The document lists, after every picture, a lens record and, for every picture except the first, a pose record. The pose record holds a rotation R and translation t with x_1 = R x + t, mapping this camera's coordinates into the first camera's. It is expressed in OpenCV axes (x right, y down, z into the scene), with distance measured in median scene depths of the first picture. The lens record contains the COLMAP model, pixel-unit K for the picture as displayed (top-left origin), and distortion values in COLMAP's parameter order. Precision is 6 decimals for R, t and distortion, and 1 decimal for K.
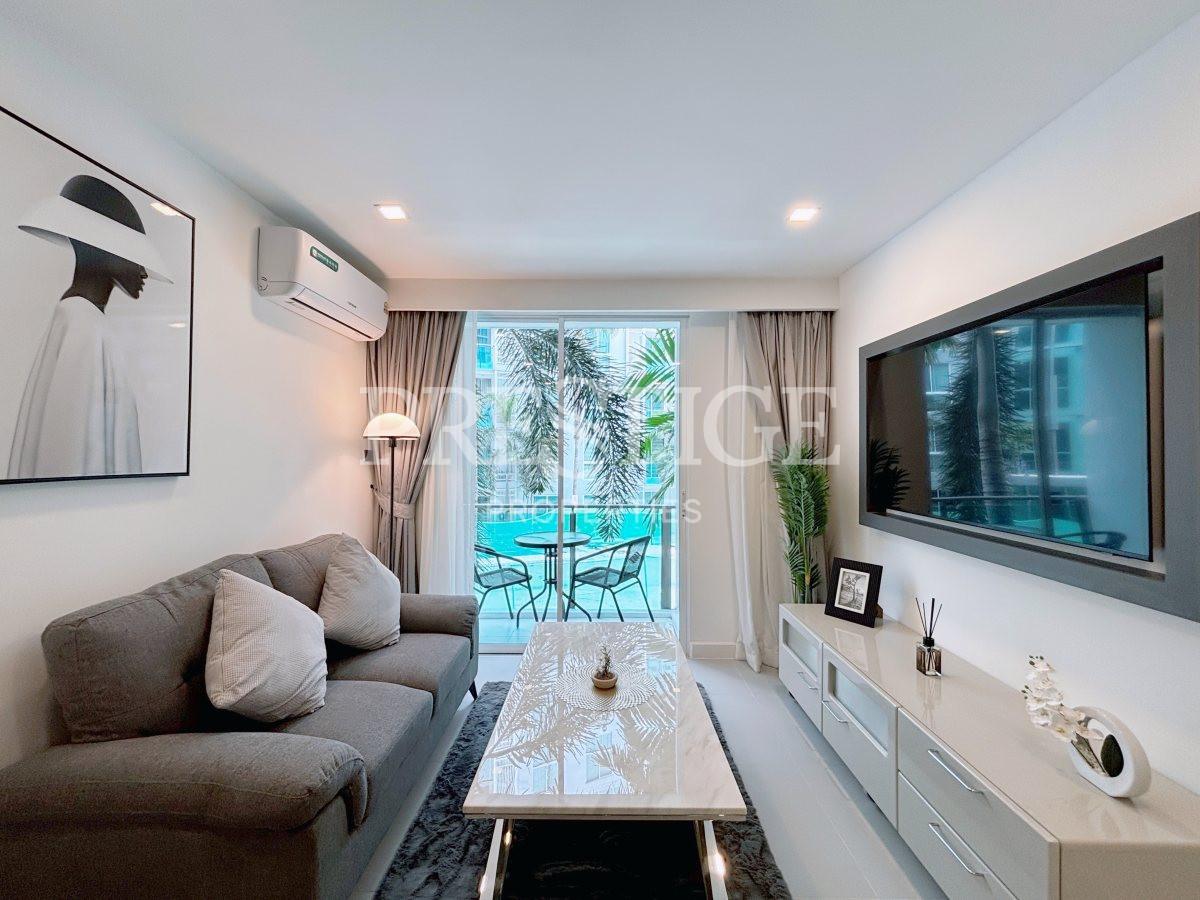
lens RADIAL K [[487.8, 0, 597.9], [0, 487.8, 448.4], [0, 0, 1]] dist [-0.002180, 0.000057]
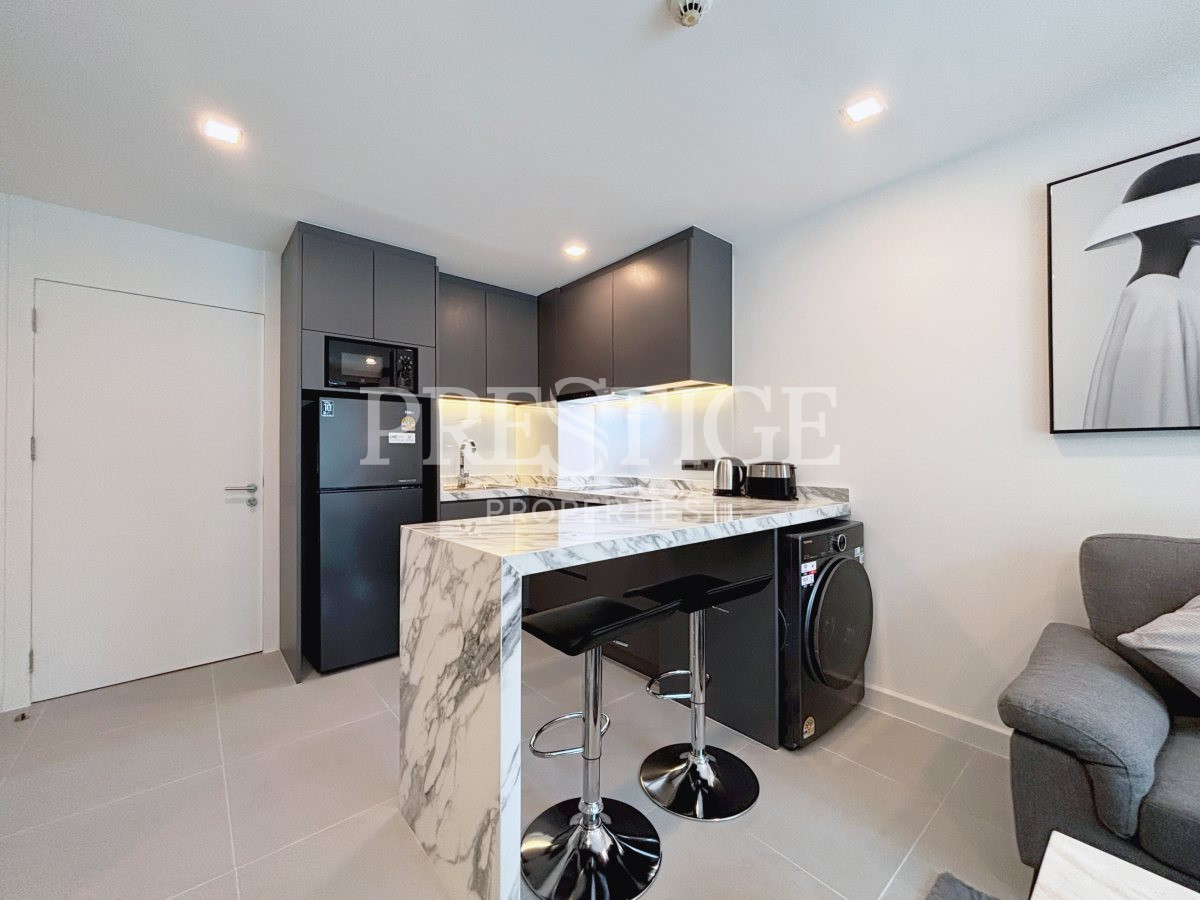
lens RADIAL K [[487.8, 0, 600.0], [0, 487.8, 449.3], [0, 0, 1]] dist [-0.002180, 0.000057]
pose [[-0.755597, -0.007920, -0.654989, 0.432622], [0.006842, 0.999777, -0.019981, 0.077276], [0.655001, -0.019579, -0.755374, 0.630040]]
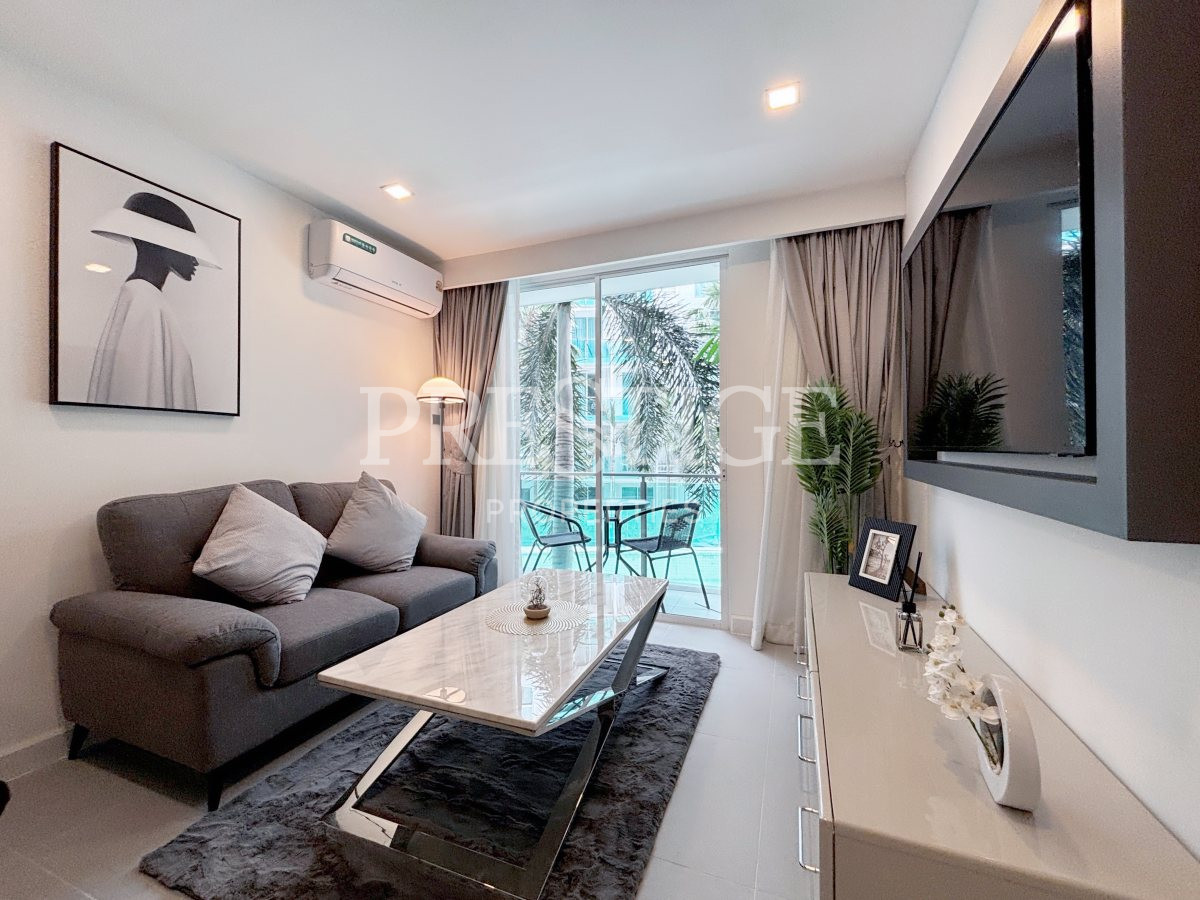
lens RADIAL K [[487.8, 0, 594.7], [0, 487.8, 447.6], [0, 0, 1]] dist [-0.002180, 0.000057]
pose [[0.931903, -0.009318, -0.362588, 0.415831], [0.011689, 0.999922, 0.004346, 0.115438], [0.362519, -0.008289, 0.931940, 0.098932]]
